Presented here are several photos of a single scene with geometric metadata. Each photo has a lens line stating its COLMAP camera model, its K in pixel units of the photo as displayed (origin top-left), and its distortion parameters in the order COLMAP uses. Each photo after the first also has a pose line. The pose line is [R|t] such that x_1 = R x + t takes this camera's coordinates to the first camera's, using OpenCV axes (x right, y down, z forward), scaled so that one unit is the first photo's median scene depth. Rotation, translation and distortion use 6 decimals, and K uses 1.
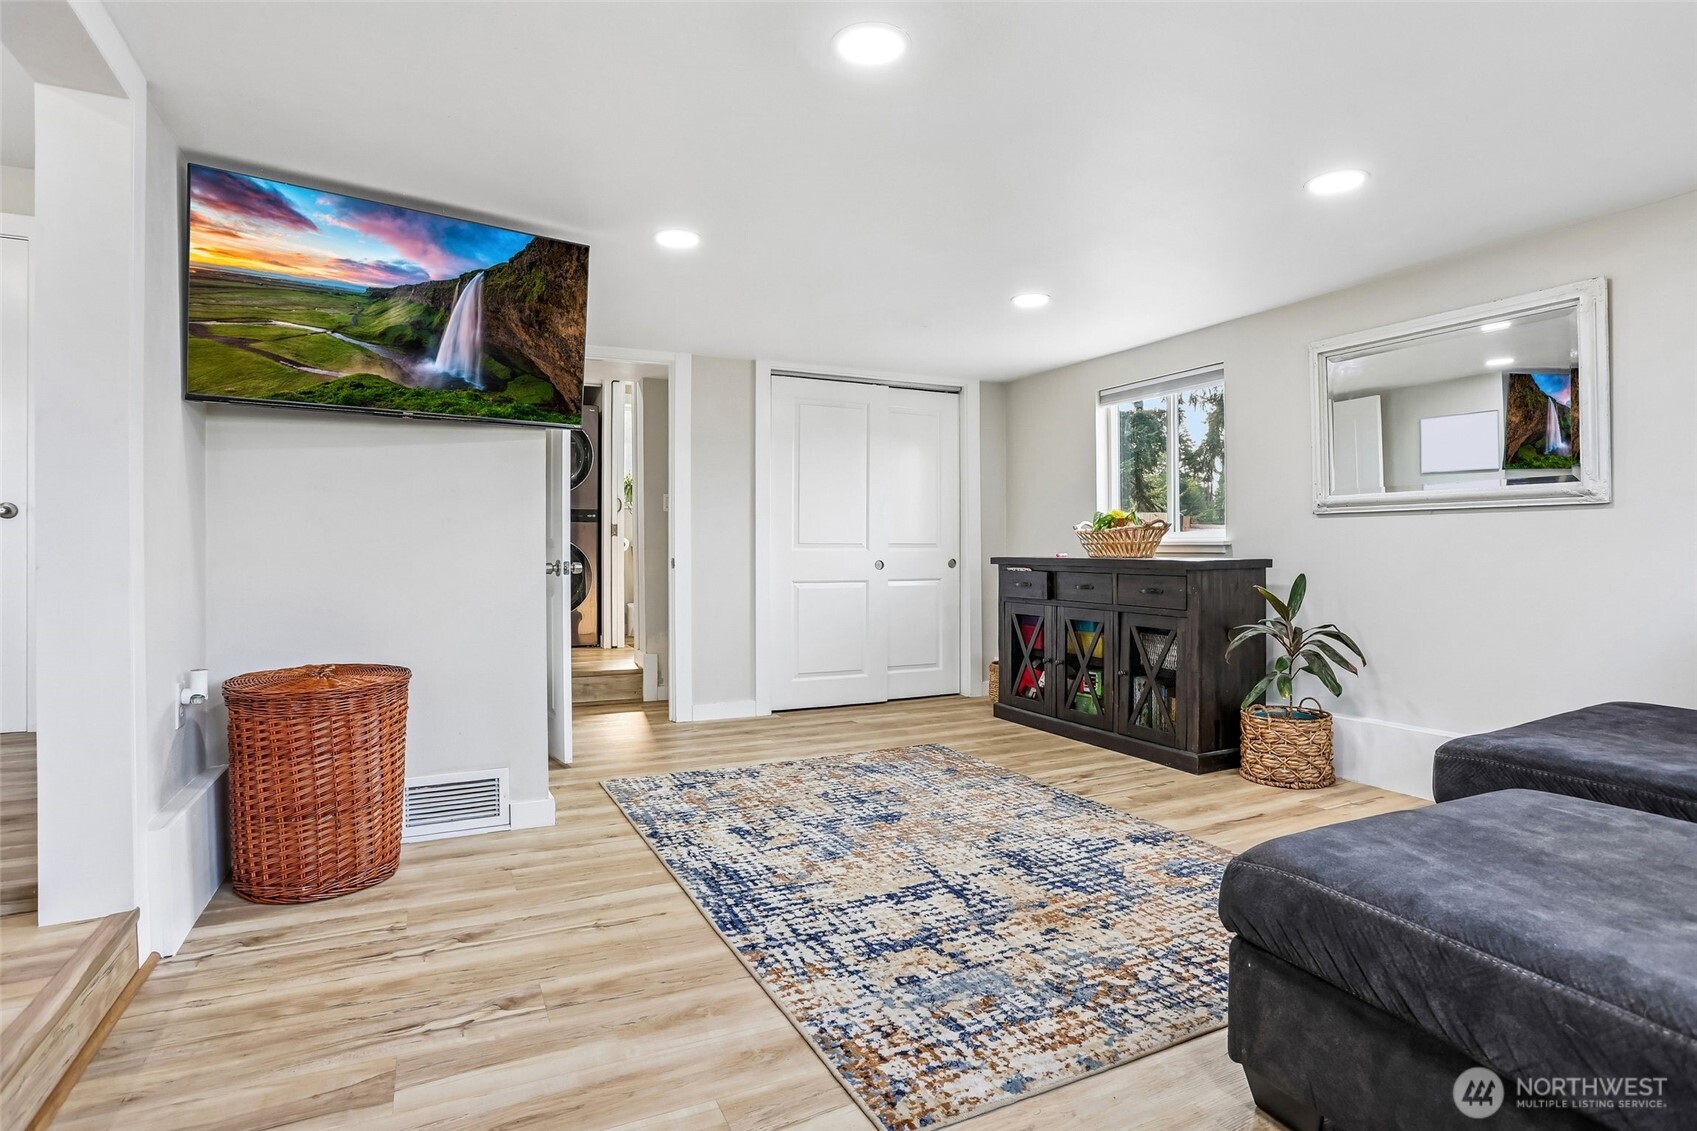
lens RADIAL K [[869.4, 0, 855.9], [0, 869.4, 564.3], [0, 0, 1]] dist [-0.066329, 0.025949]
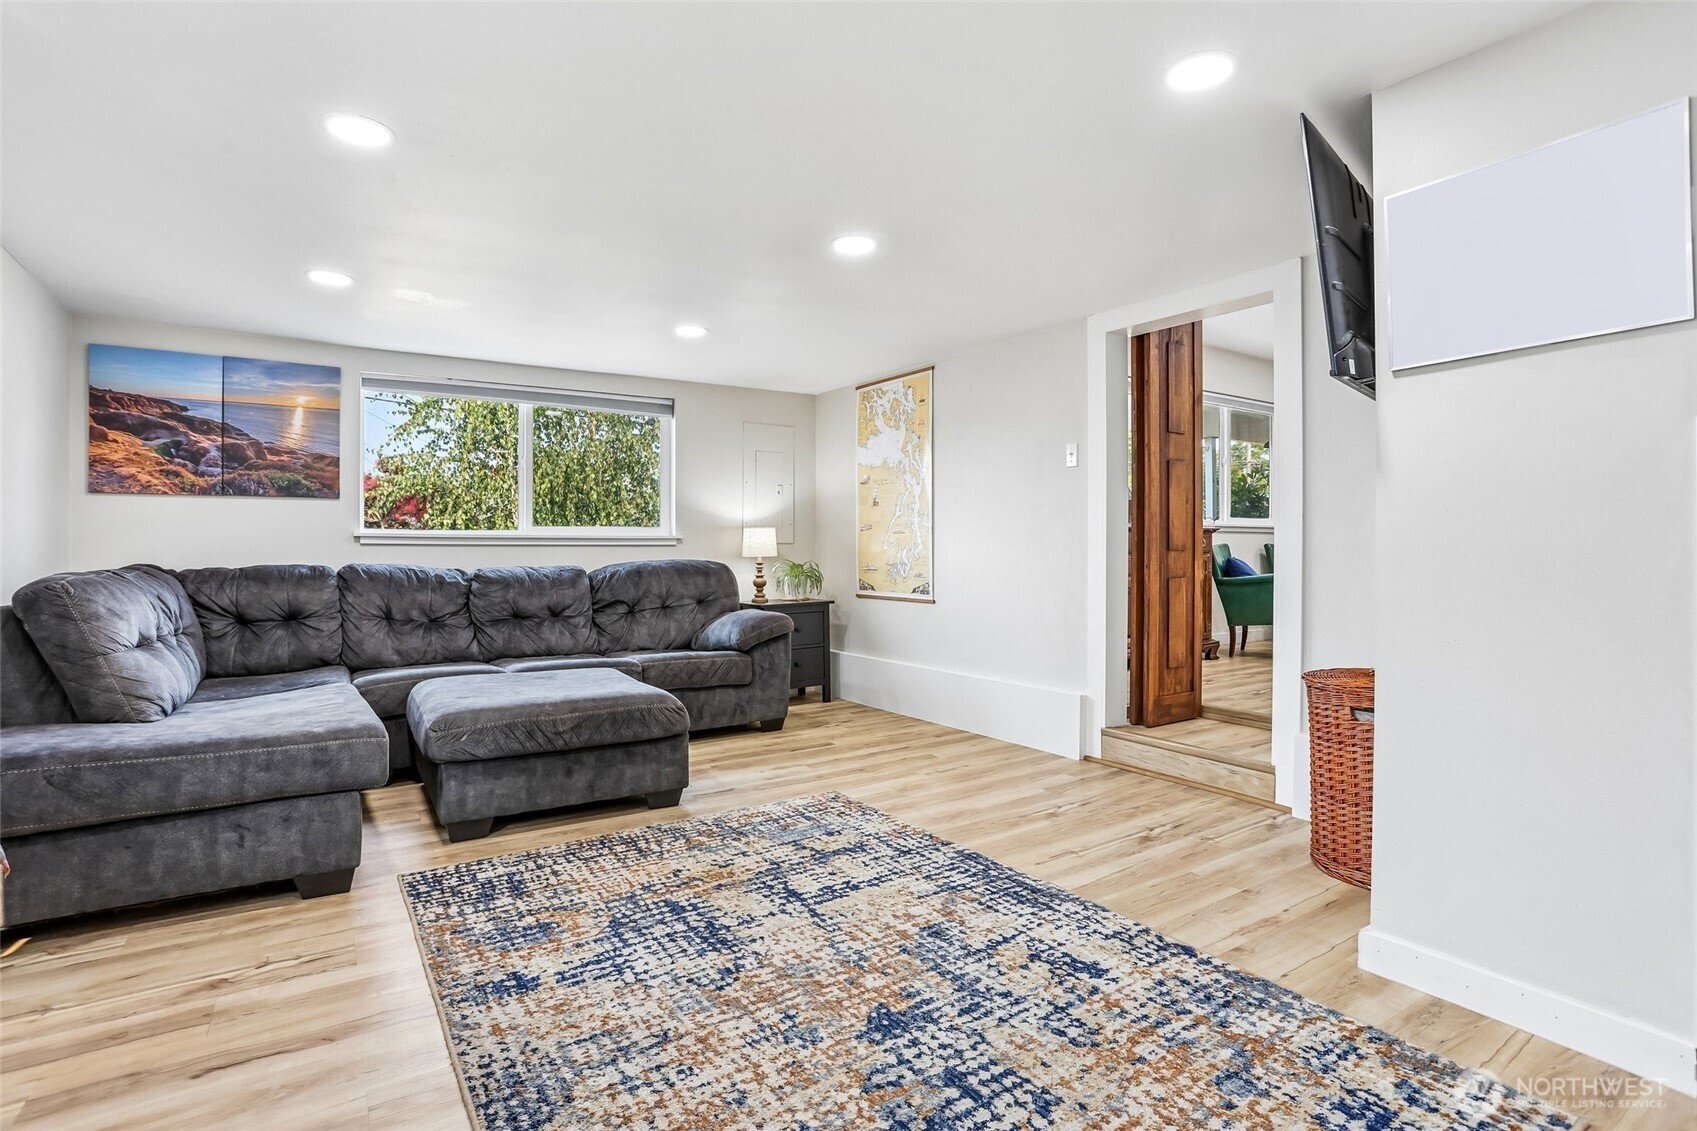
lens RADIAL K [[869.4, 0, 847.2], [0, 869.4, 553.0], [0, 0, 1]] dist [-0.066329, 0.025949]
pose [[-0.993662, 0.003893, -0.112340, 0.165528], [0.001215, 0.999714, 0.023896, -0.058729], [0.112401, 0.023608, -0.993382, 1.998975]]
